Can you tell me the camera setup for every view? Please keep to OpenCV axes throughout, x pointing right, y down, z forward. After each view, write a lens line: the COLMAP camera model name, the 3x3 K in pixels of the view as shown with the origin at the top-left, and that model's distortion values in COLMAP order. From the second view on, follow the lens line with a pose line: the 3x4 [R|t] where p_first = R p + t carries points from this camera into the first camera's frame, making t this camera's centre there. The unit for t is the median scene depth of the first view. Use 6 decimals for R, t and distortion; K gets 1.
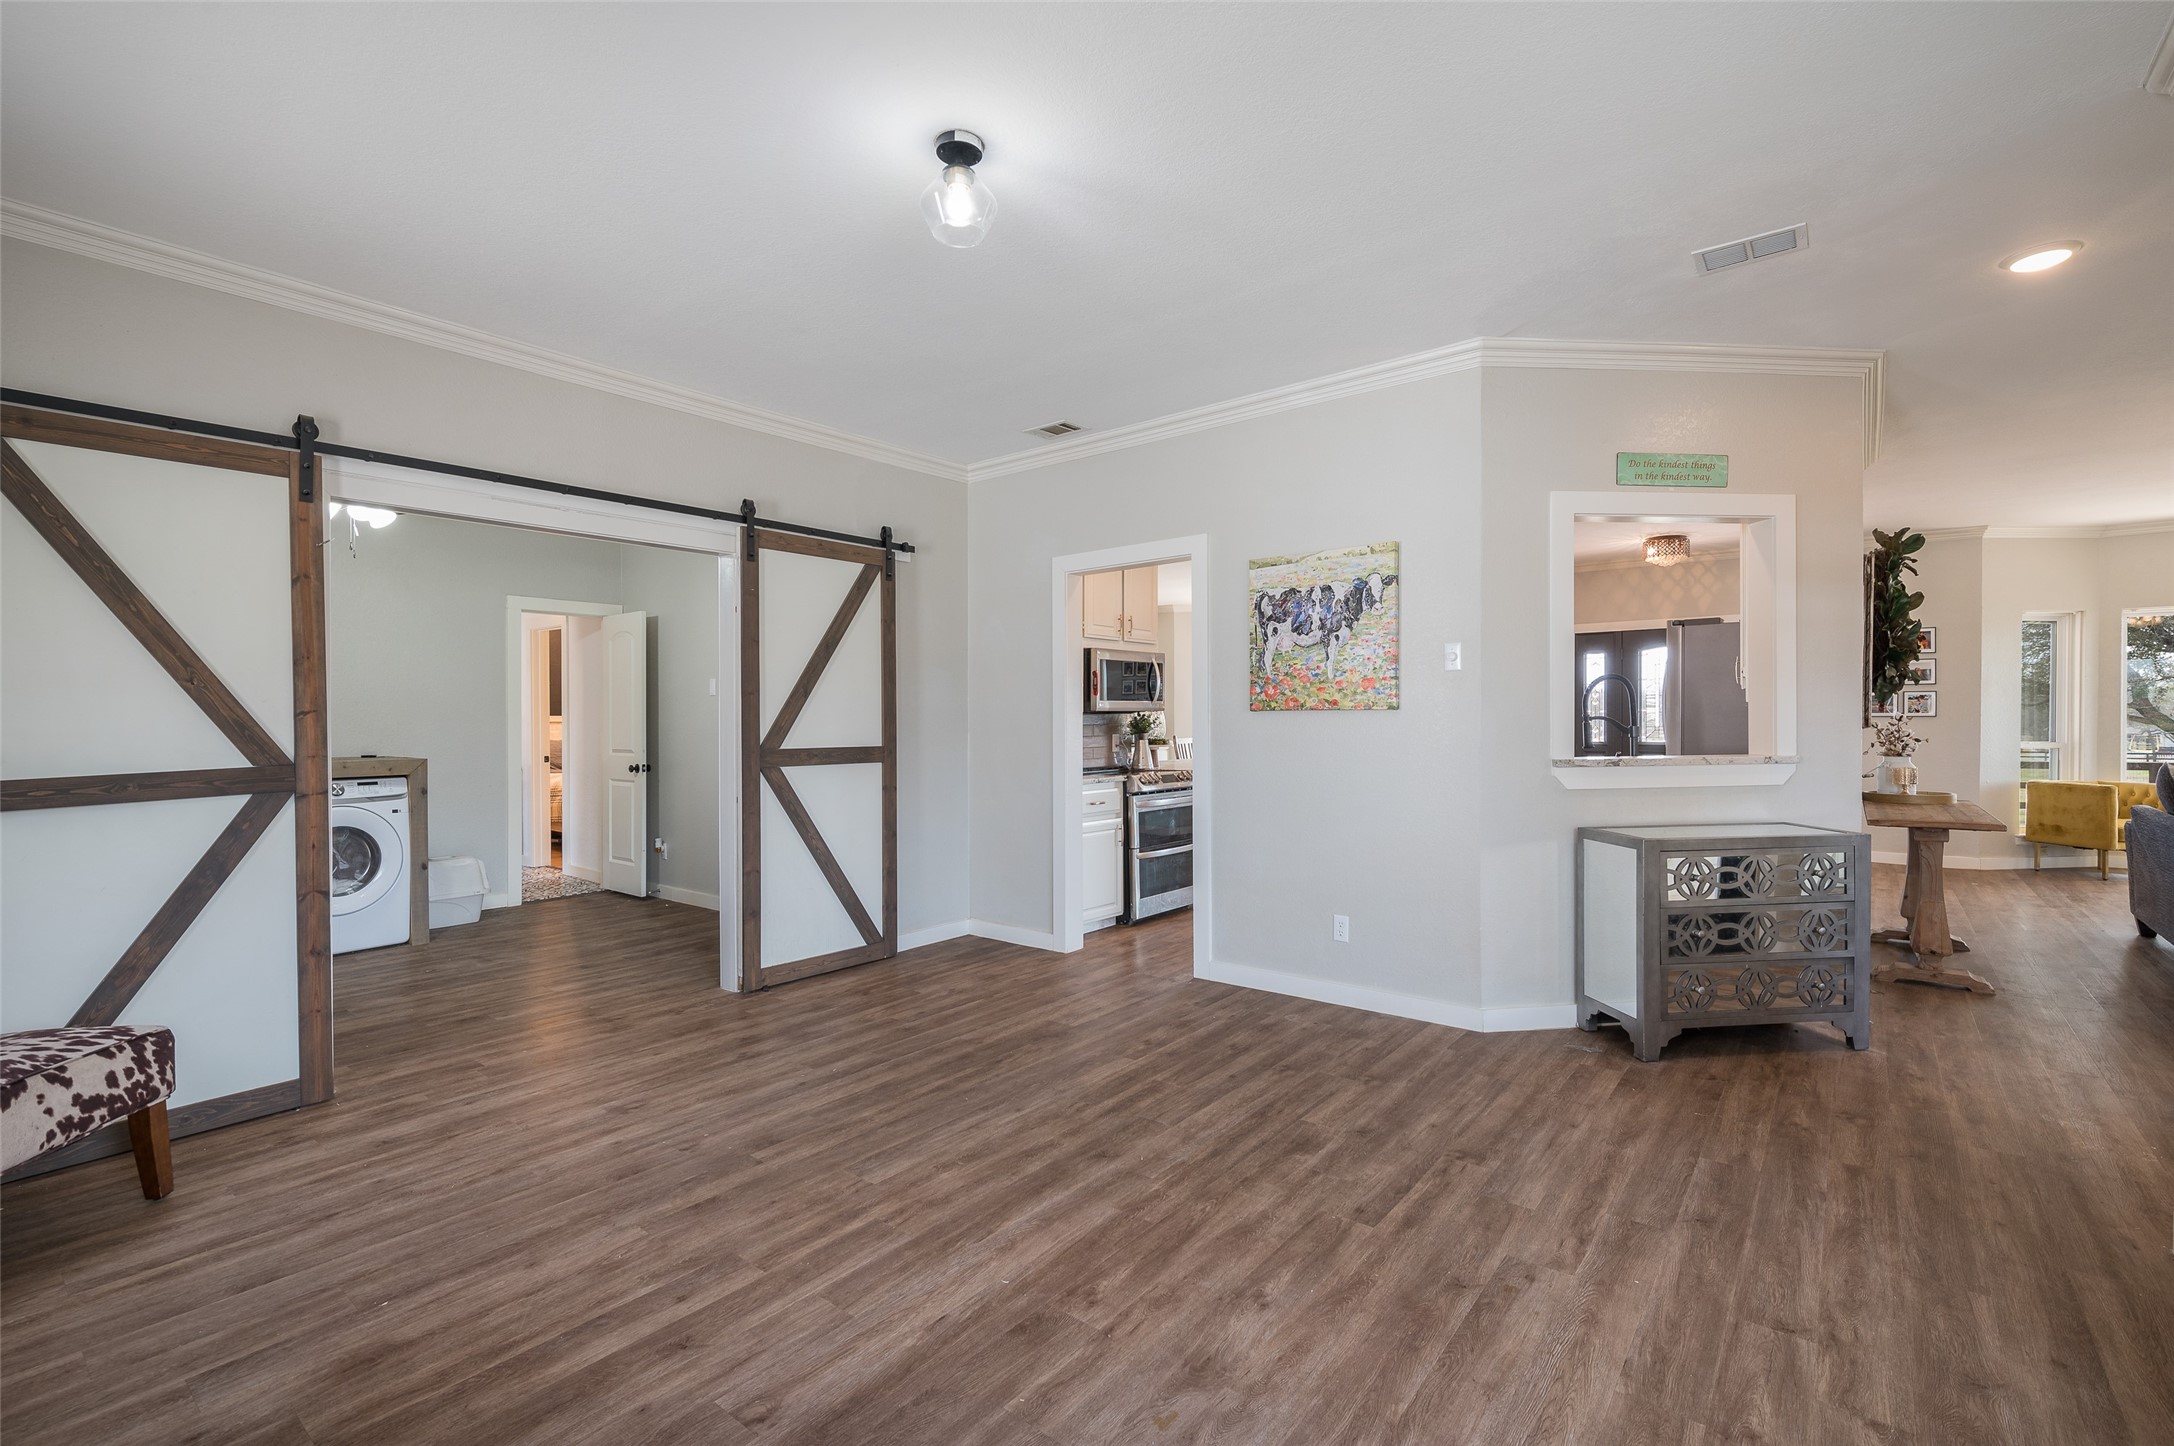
lens RADIAL K [[939.8, 0, 1131.1], [0, 939.8, 710.4], [0, 0, 1]] dist [-0.003298, 0.001282]
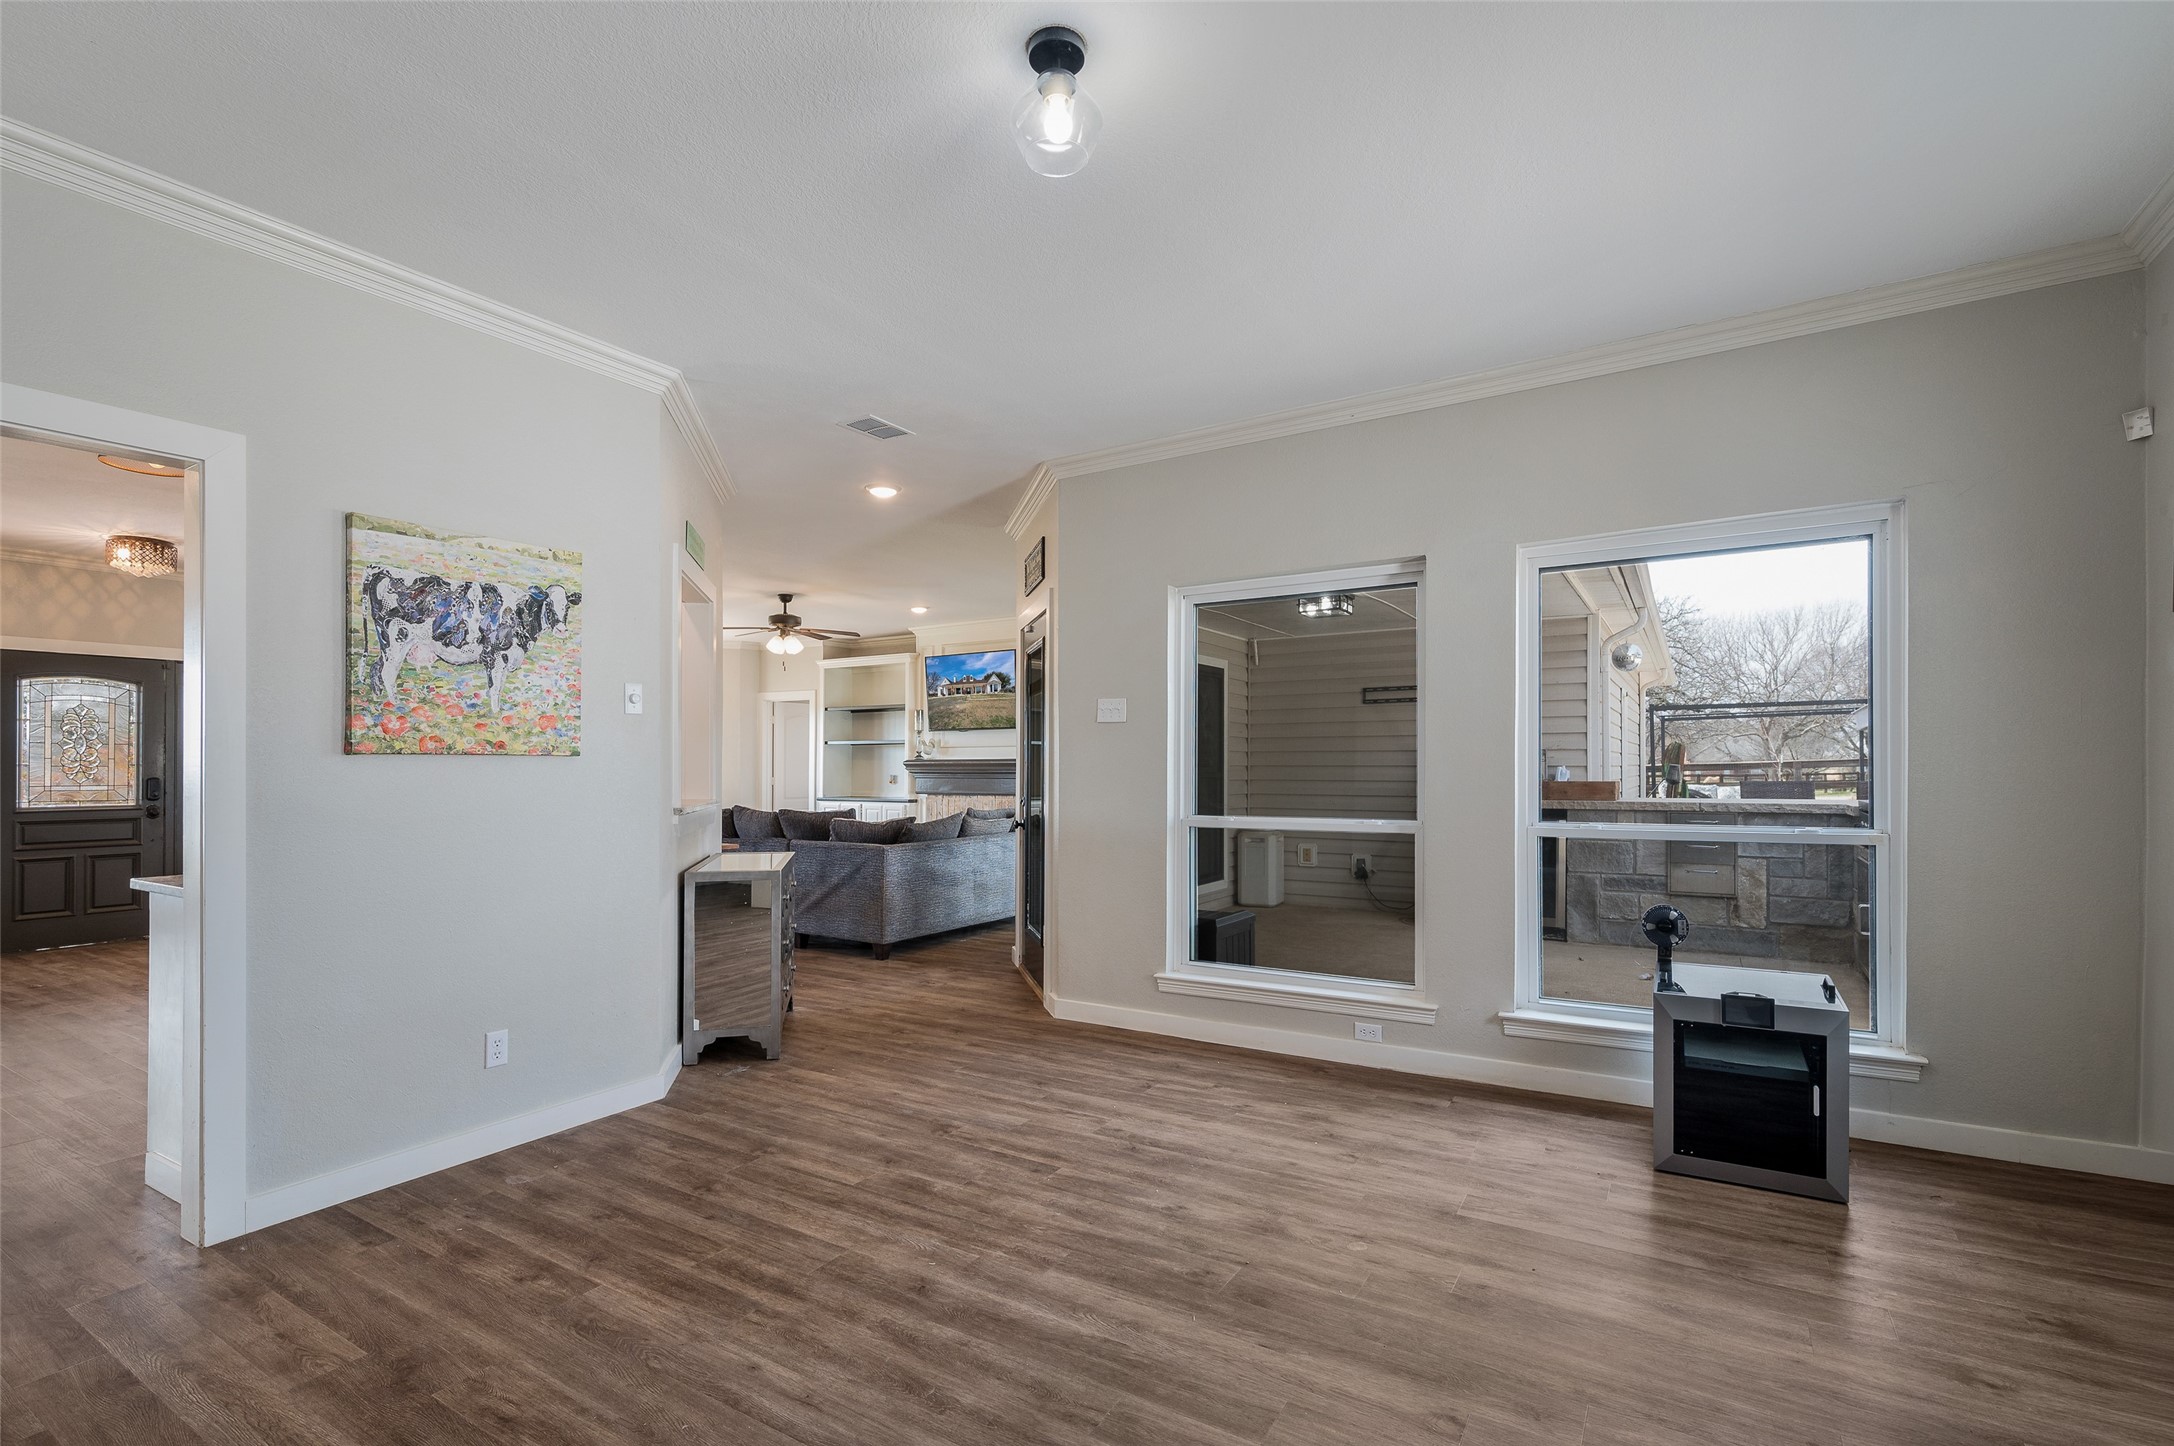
lens RADIAL K [[971.7, 0, 1076.4], [0, 971.7, 762.5], [0, 0, 1]] dist [-0.002089, -0.000386]
pose [[-0.075417, 0.010984, 0.997092, -0.653870], [-0.002164, 0.999935, -0.011179, 0.014691], [-0.997150, -0.003000, -0.075389, 0.676040]]
